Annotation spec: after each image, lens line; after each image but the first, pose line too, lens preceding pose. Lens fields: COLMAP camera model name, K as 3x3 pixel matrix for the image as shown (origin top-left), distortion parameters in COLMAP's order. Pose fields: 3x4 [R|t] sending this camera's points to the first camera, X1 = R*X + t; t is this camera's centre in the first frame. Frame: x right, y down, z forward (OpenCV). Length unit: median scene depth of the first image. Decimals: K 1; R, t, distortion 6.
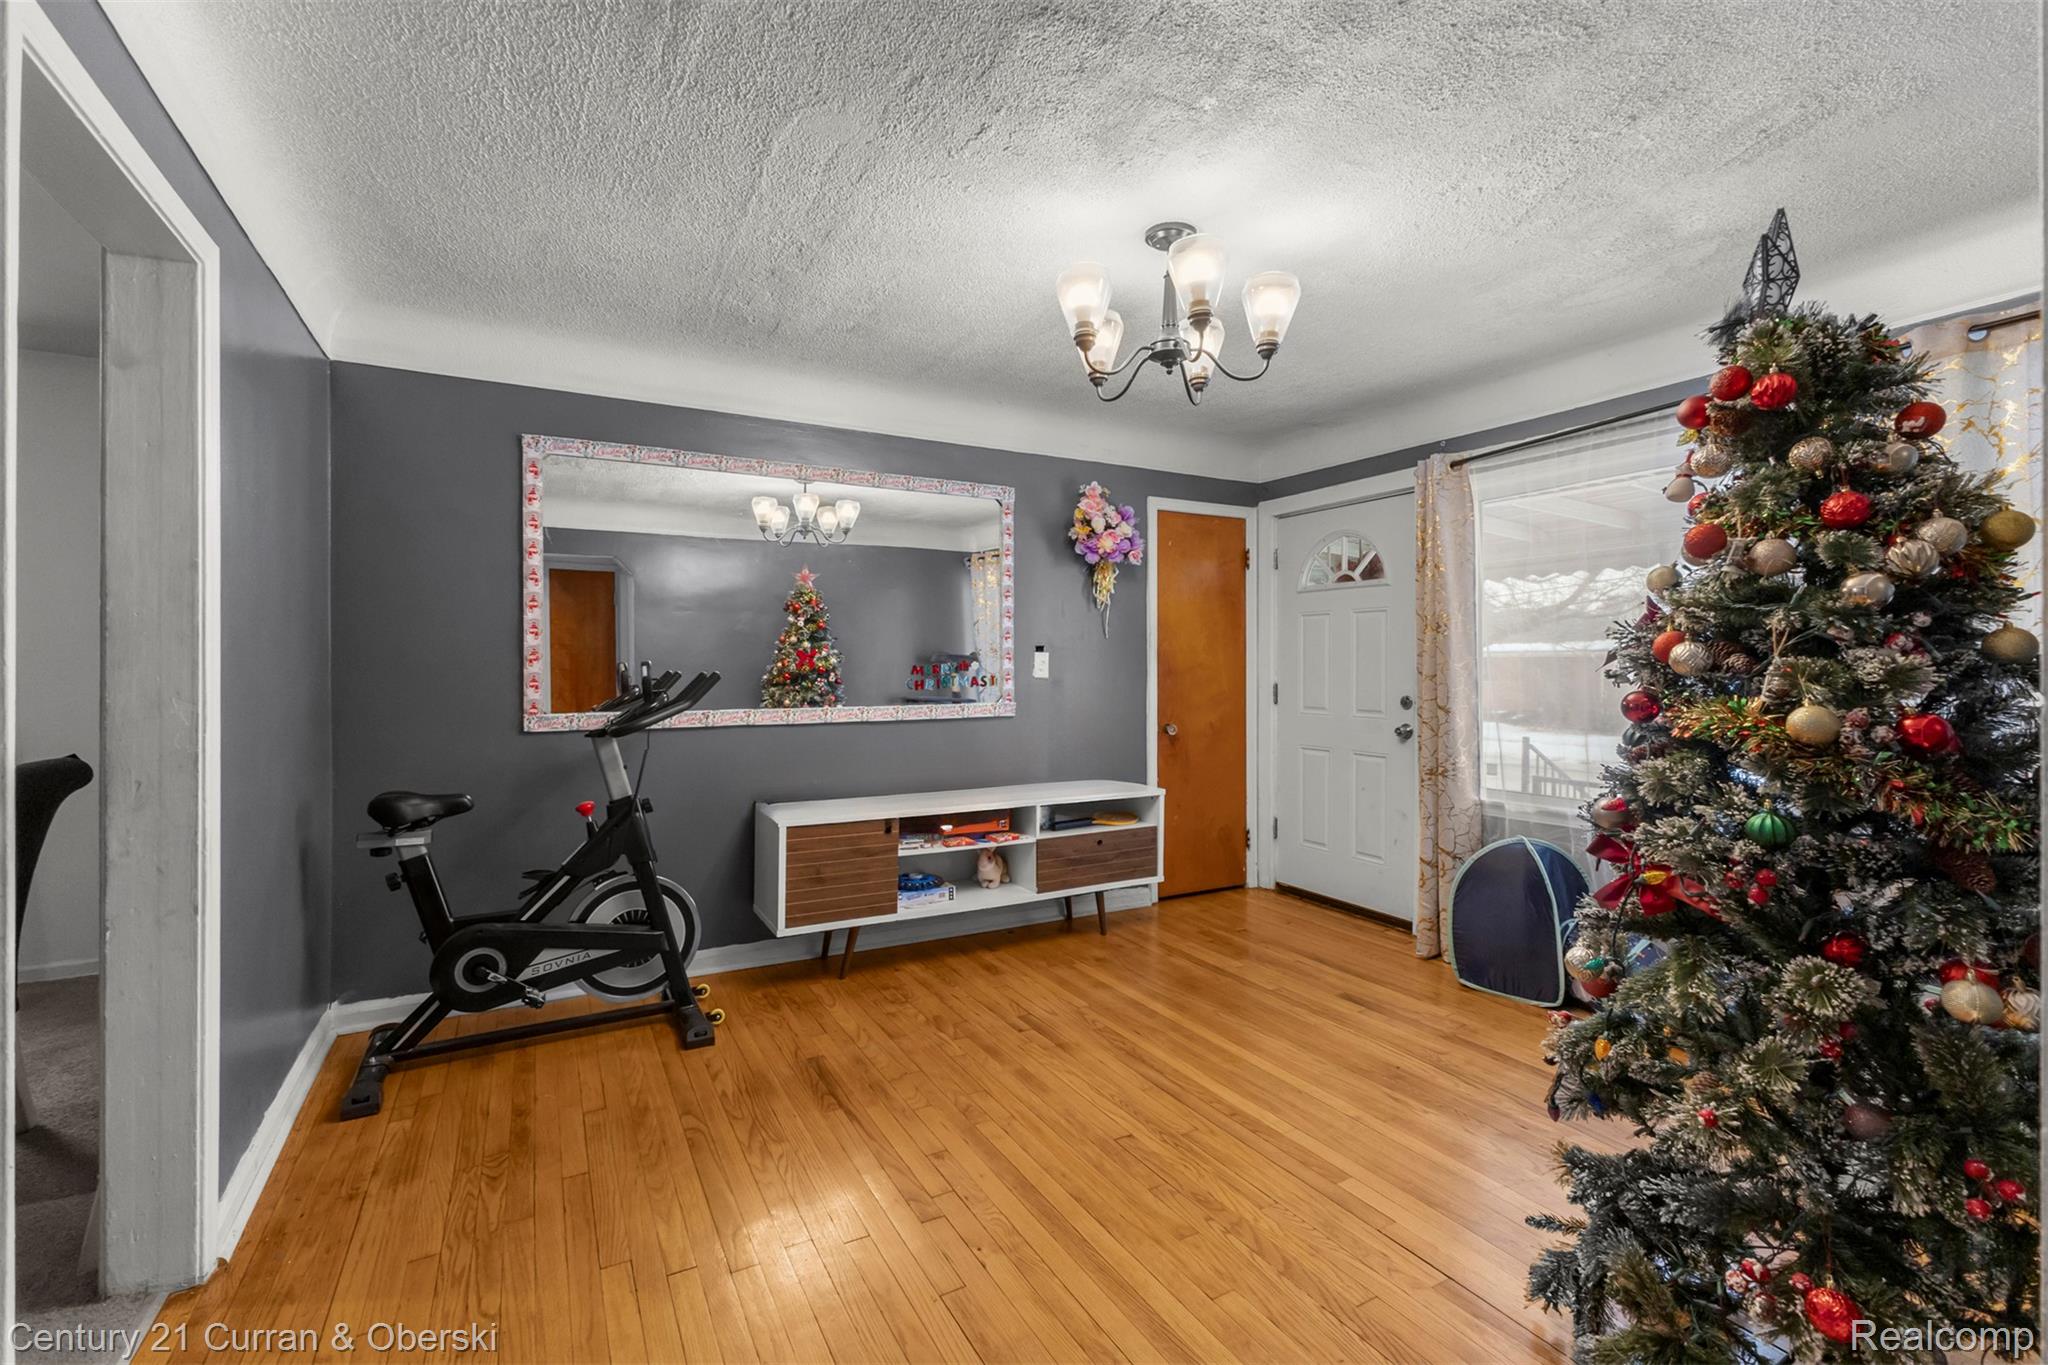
lens RADIAL K [[883.5, 0, 1018.4], [0, 883.5, 670.6], [0, 0, 1]] dist [0.011821, -0.003733]
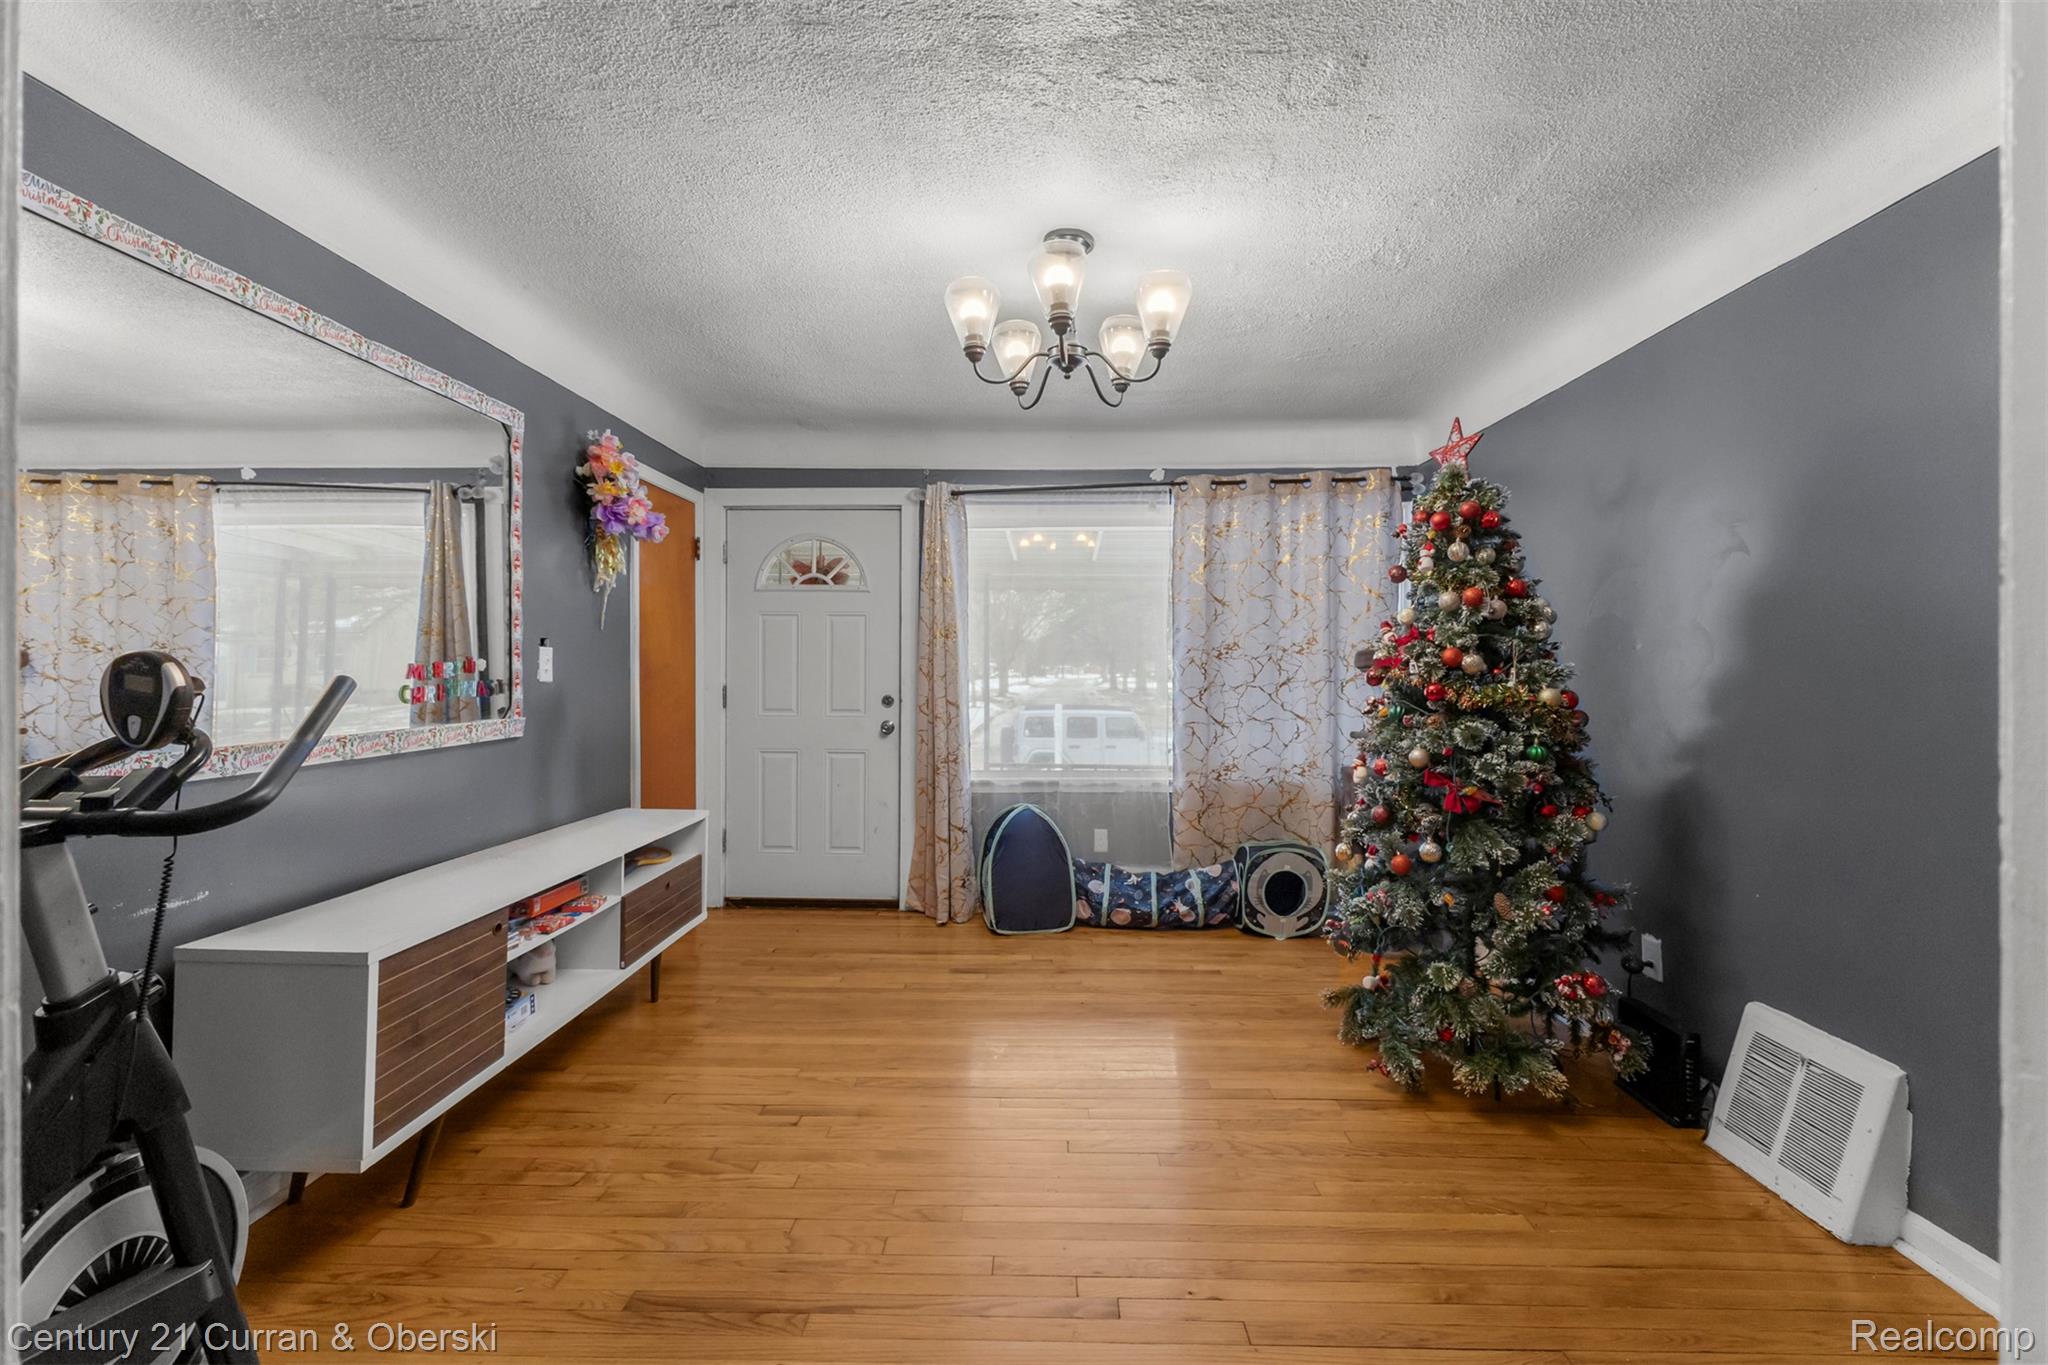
lens RADIAL K [[883.5, 0, 1012.0], [0, 883.5, 673.5], [0, 0, 1]] dist [0.011821, -0.003733]
pose [[0.512483, -0.002535, 0.858694, -0.467764], [0.000436, 0.999996, 0.002692, -0.000408], [-0.858697, -0.001005, 0.512482, 0.341867]]
